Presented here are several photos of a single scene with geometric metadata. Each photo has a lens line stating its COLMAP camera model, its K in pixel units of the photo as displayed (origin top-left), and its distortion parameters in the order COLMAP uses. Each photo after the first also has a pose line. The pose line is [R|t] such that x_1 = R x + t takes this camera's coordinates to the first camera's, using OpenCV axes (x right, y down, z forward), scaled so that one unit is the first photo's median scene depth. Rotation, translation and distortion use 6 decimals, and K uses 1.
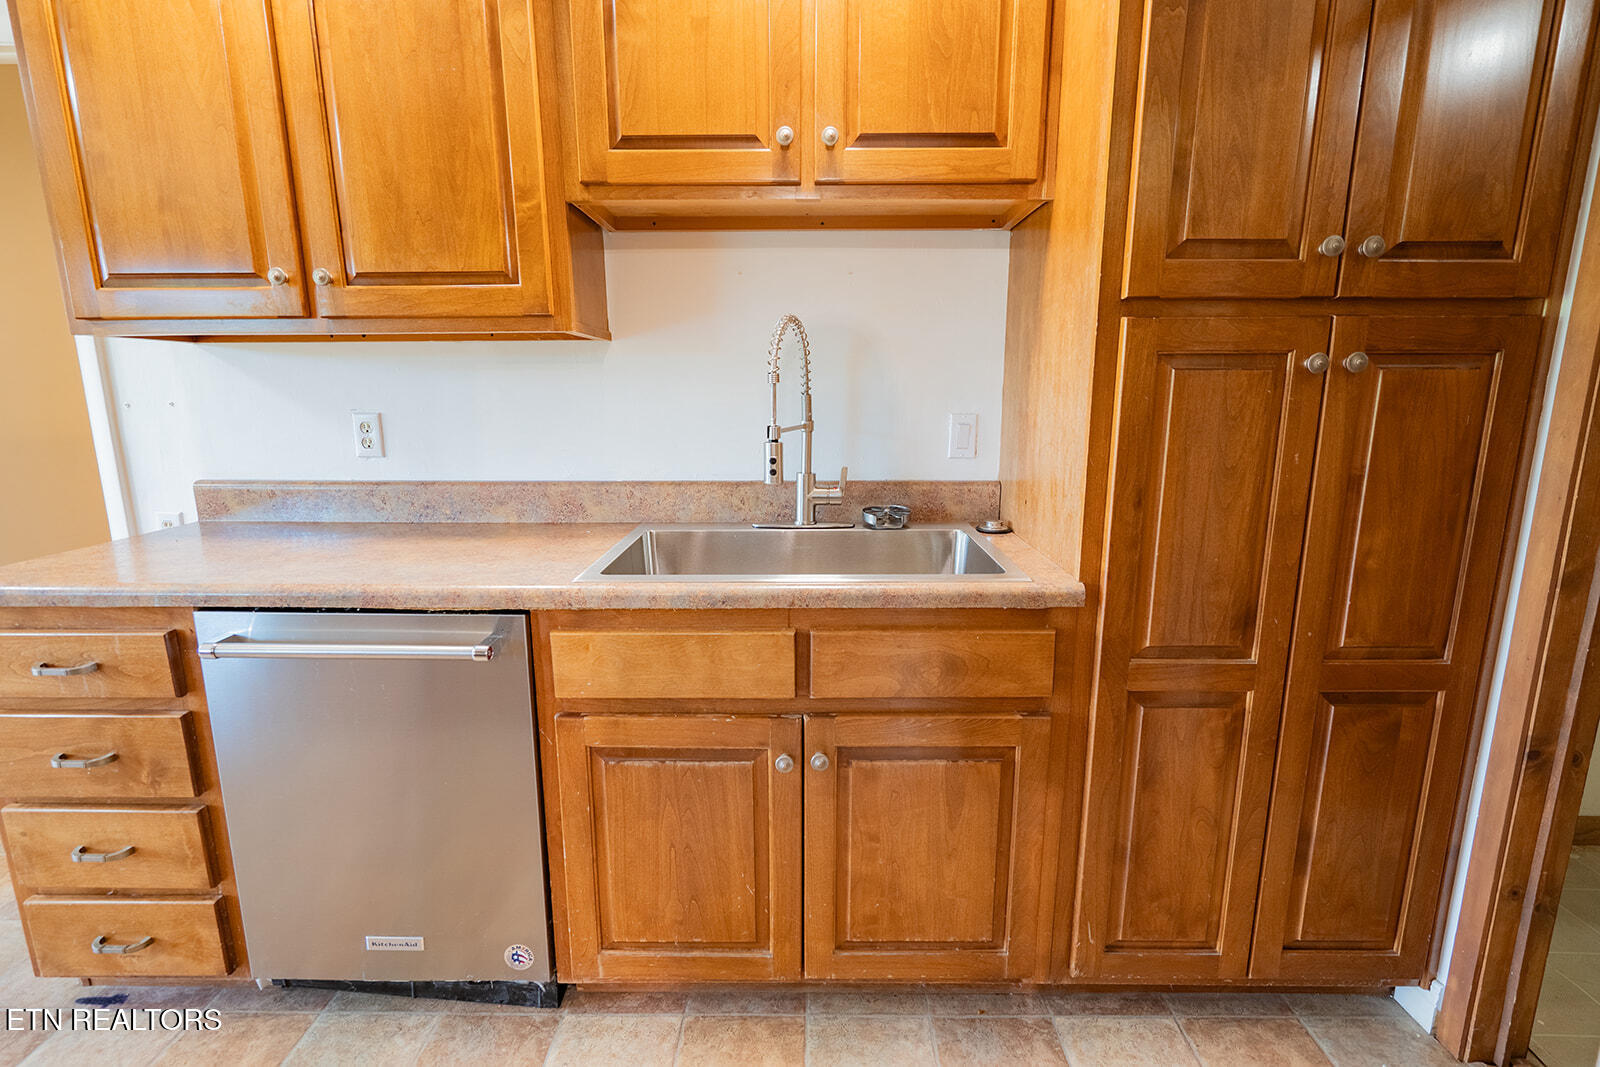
lens RADIAL K [[728.9, 0, 800.7], [0, 728.9, 533.8], [0, 0, 1]] dist [-0.003537, 0.004138]
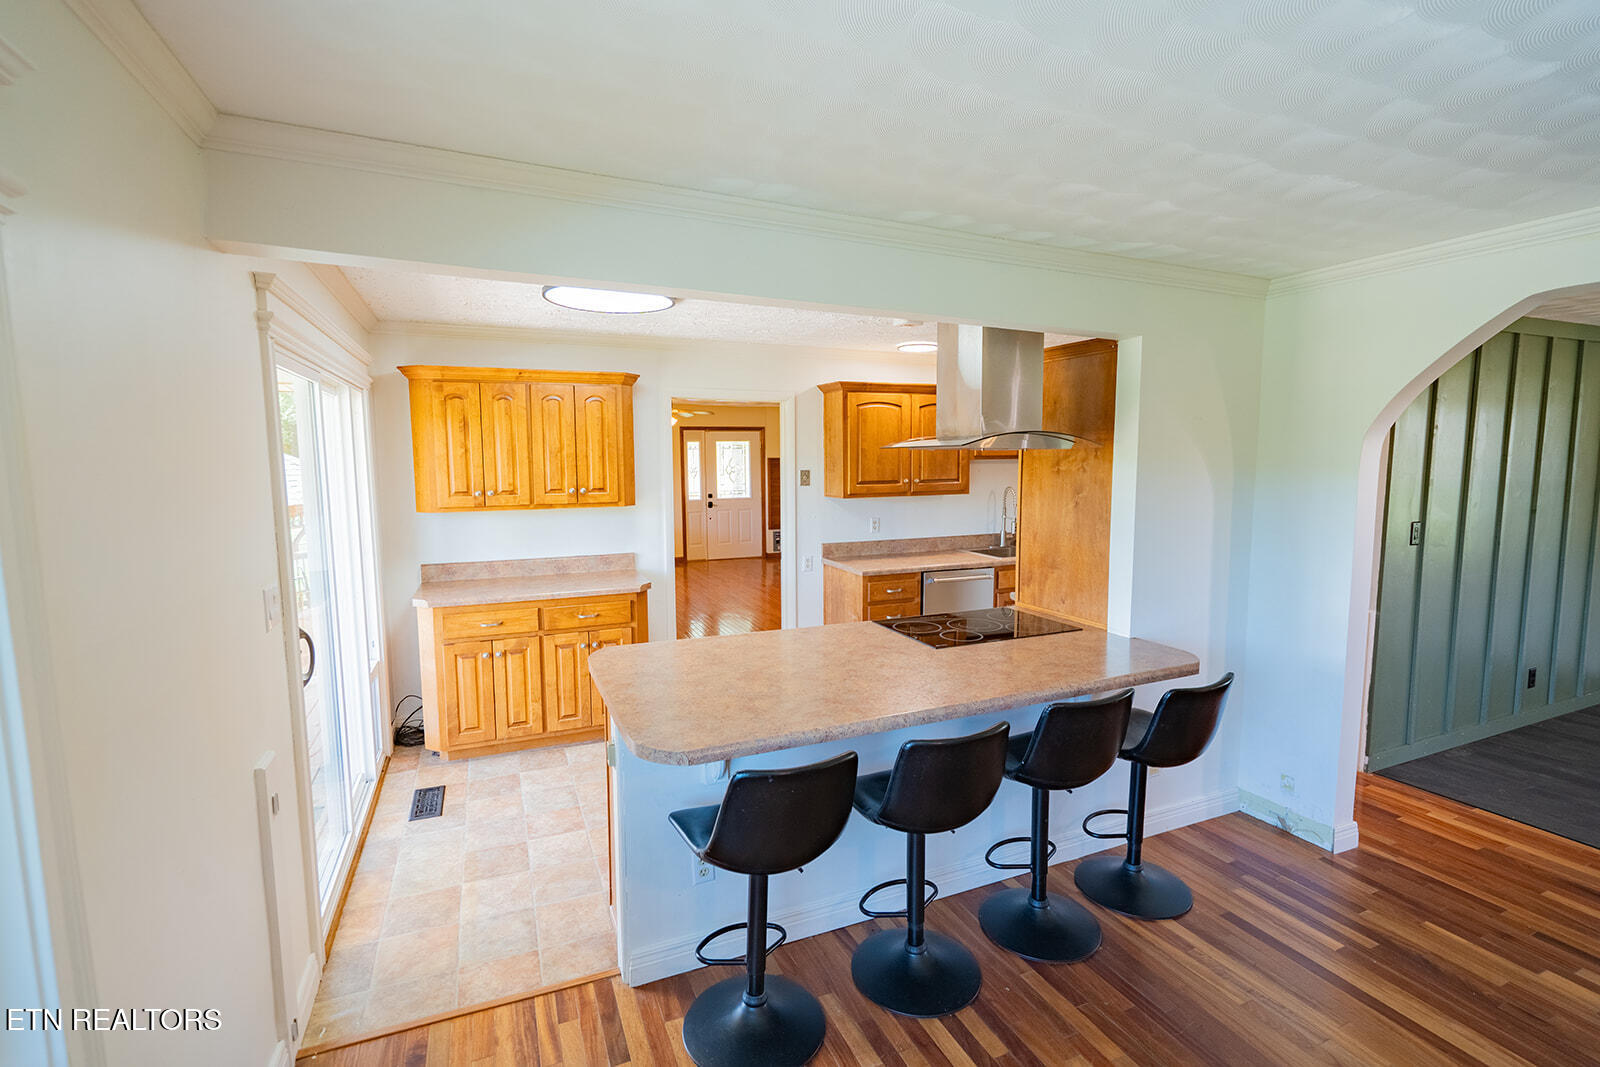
lens RADIAL K [[728.9, 0, 800.4], [0, 728.9, 533.9], [0, 0, 1]] dist [-0.003537, 0.004138]
pose [[0.911878, -0.045067, 0.407980, -2.045486], [0.081567, 0.994027, -0.072505, 0.087598], [-0.402276, 0.099394, 0.910107, -1.516398]]
